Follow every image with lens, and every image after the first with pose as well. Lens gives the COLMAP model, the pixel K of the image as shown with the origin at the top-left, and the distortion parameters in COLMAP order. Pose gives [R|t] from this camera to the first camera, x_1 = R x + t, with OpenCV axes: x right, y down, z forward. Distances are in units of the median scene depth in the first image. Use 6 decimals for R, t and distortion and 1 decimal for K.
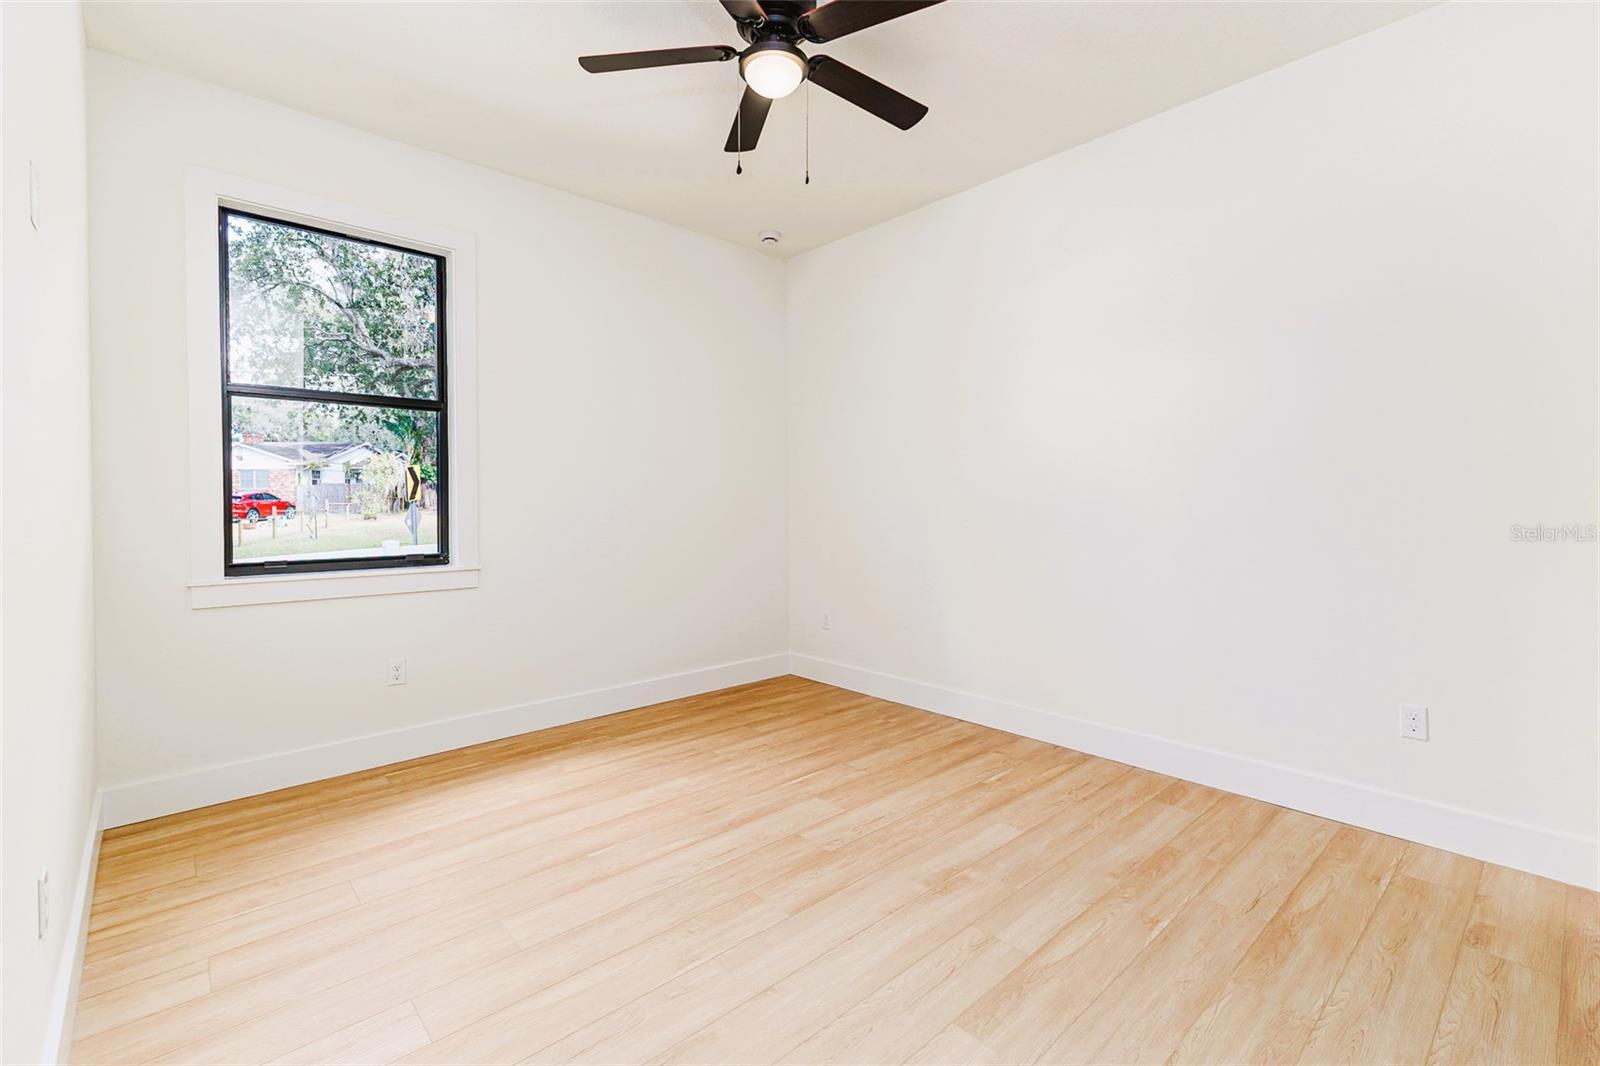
lens RADIAL K [[698.7, 0, 792.3], [0, 698.7, 531.9], [0, 0, 1]] dist [0.000825, -0.000295]
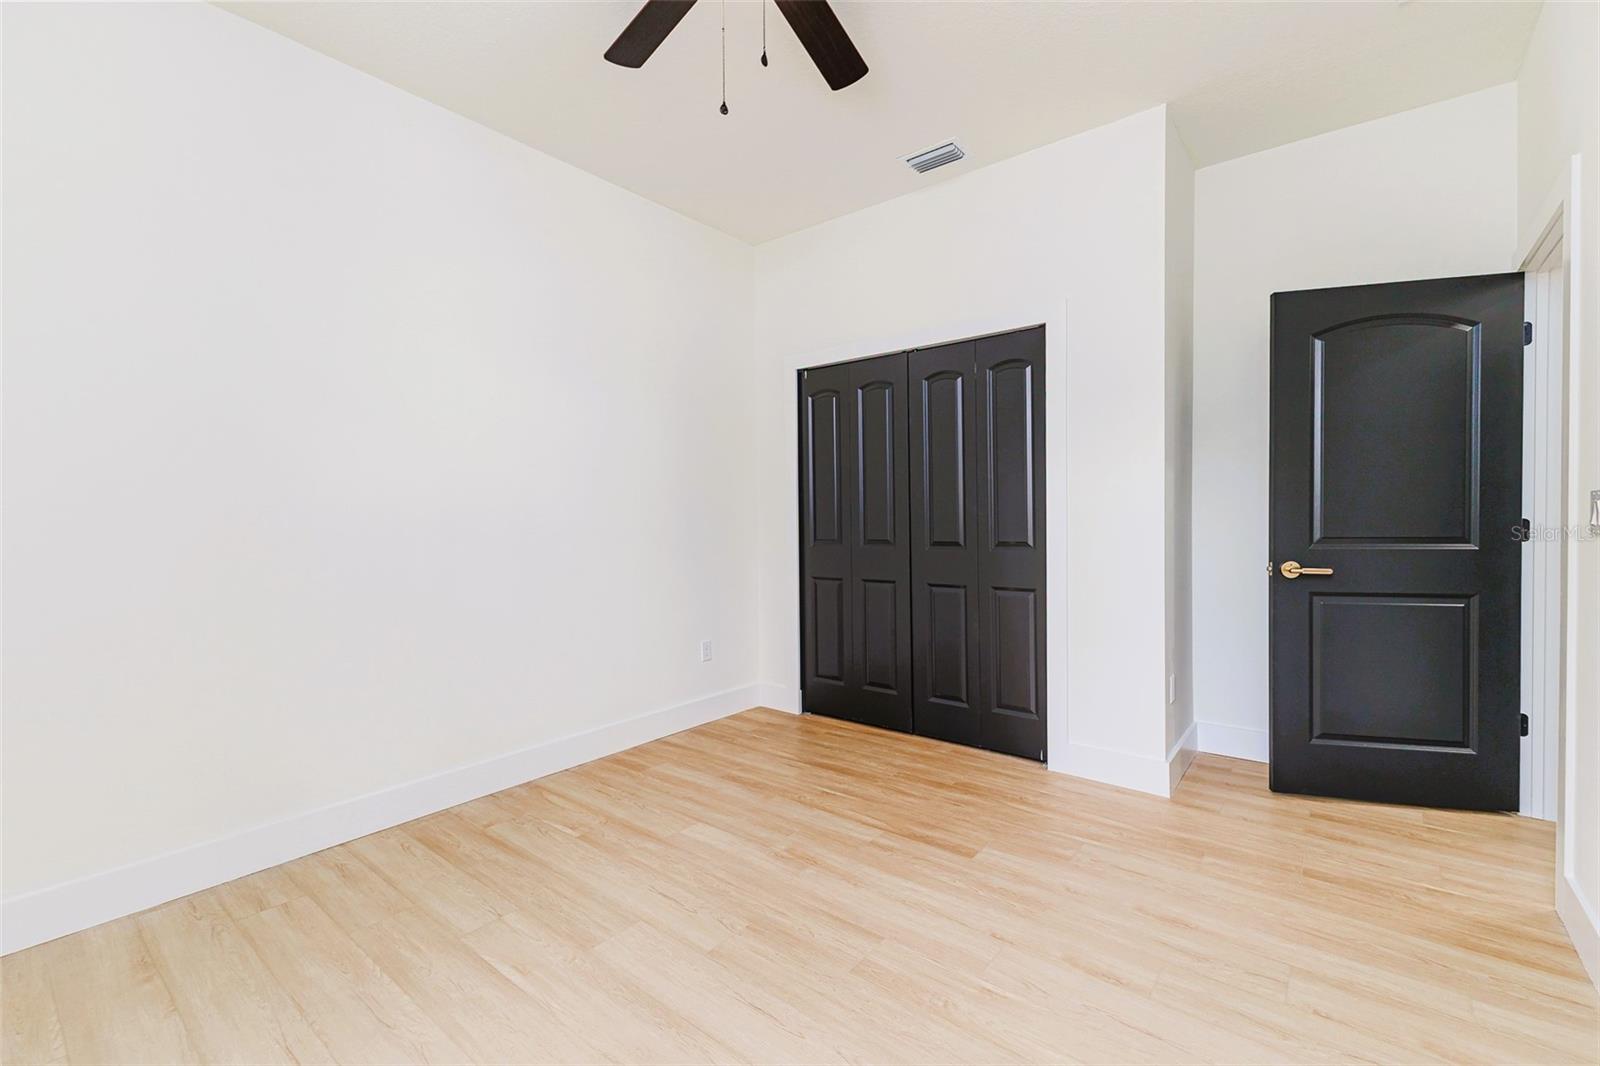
lens RADIAL K [[698.7, 0, 792.3], [0, 698.7, 531.9], [0, 0, 1]] dist [0.000825, -0.000295]
pose [[-0.156595, -0.020162, 0.987457, -0.676917], [0.056592, 0.997966, 0.029352, -0.041401], [-0.986040, 0.060478, -0.155136, 0.894792]]
